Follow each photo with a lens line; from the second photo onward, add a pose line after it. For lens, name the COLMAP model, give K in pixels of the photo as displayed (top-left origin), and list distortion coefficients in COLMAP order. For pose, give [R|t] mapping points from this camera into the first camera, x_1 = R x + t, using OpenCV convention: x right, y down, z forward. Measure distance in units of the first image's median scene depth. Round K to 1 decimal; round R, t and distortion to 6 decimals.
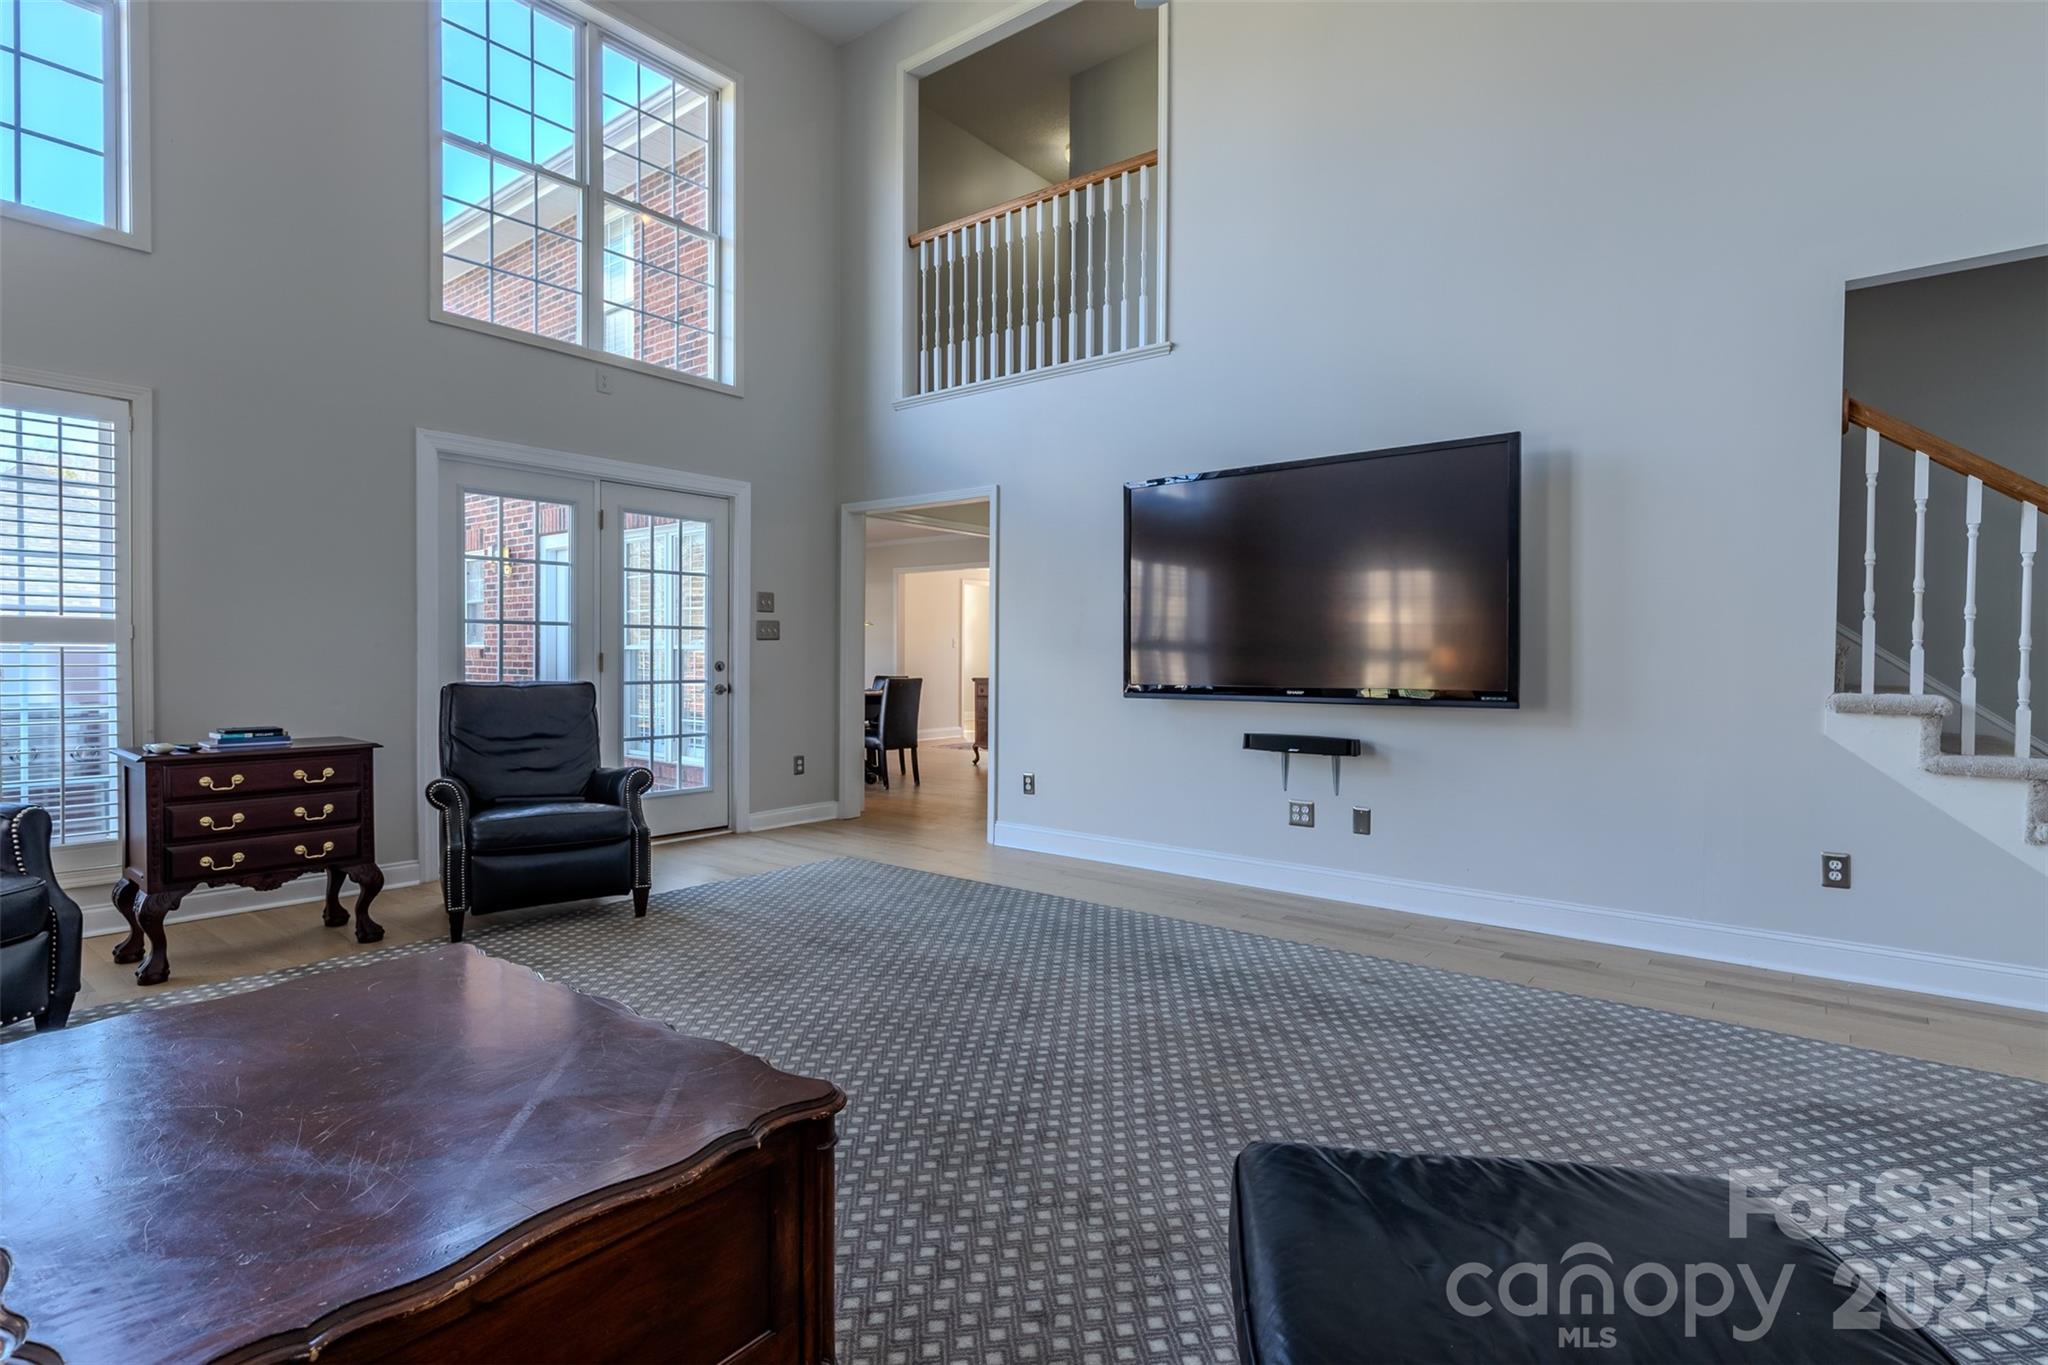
lens RADIAL K [[1005.0, 0, 1029.8], [0, 1005.0, 670.5], [0, 0, 1]] dist [0.000395, 0.000373]
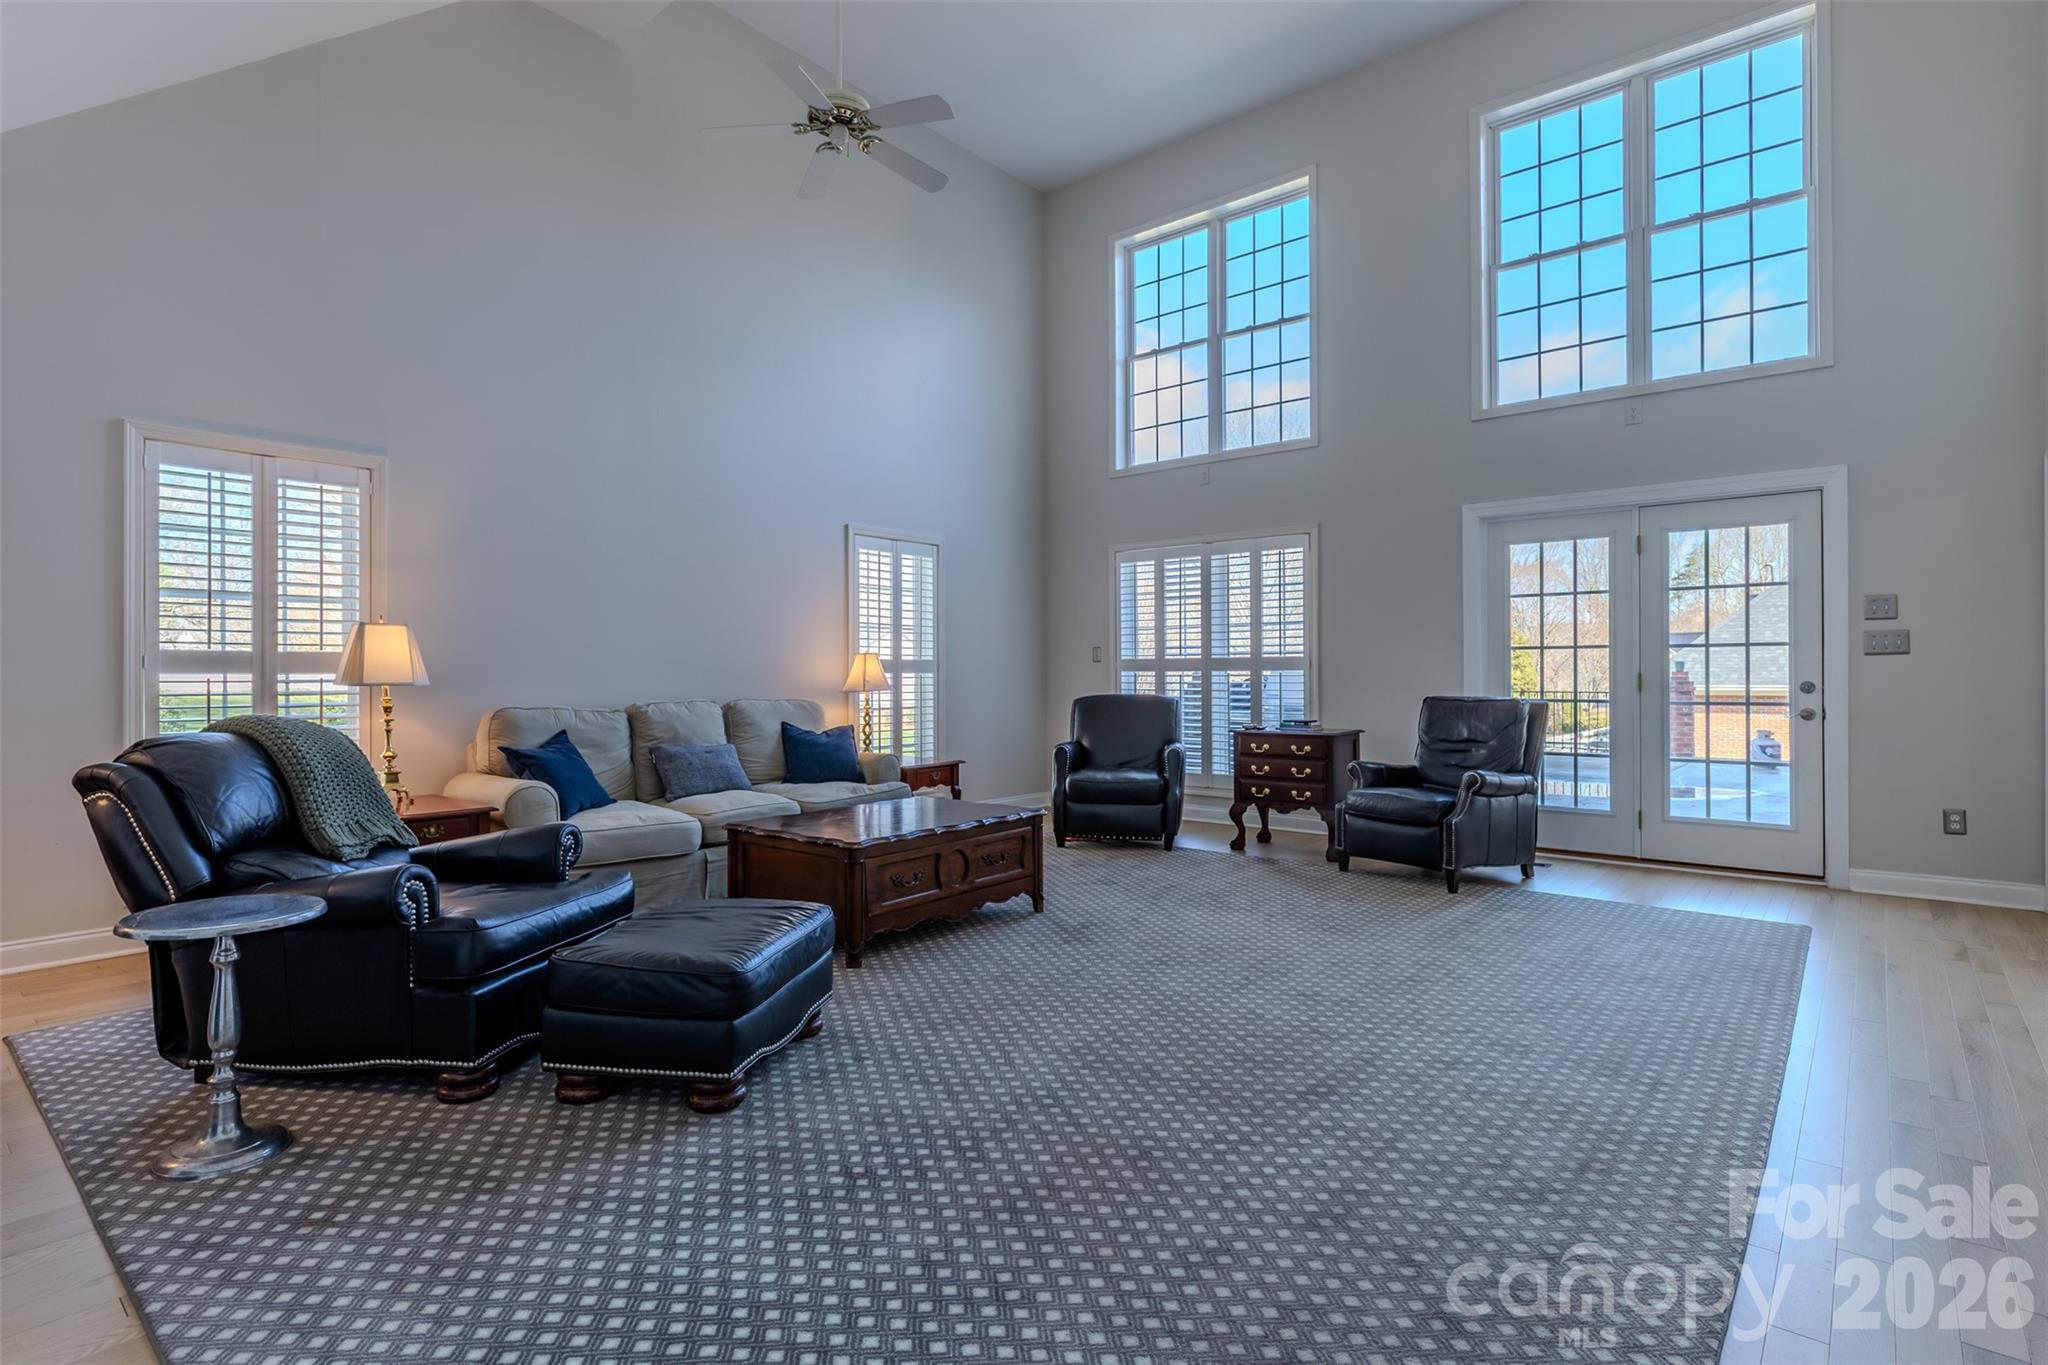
lens RADIAL K [[1005.0, 0, 1029.8], [0, 1005.0, 670.5], [0, 0, 1]] dist [0.000395, 0.000373]
pose [[-0.035792, -0.005125, -0.999346, 0.659695], [-0.010517, 0.999933, -0.004751, -0.008905], [0.999304, 0.010341, -0.035843, 0.423117]]
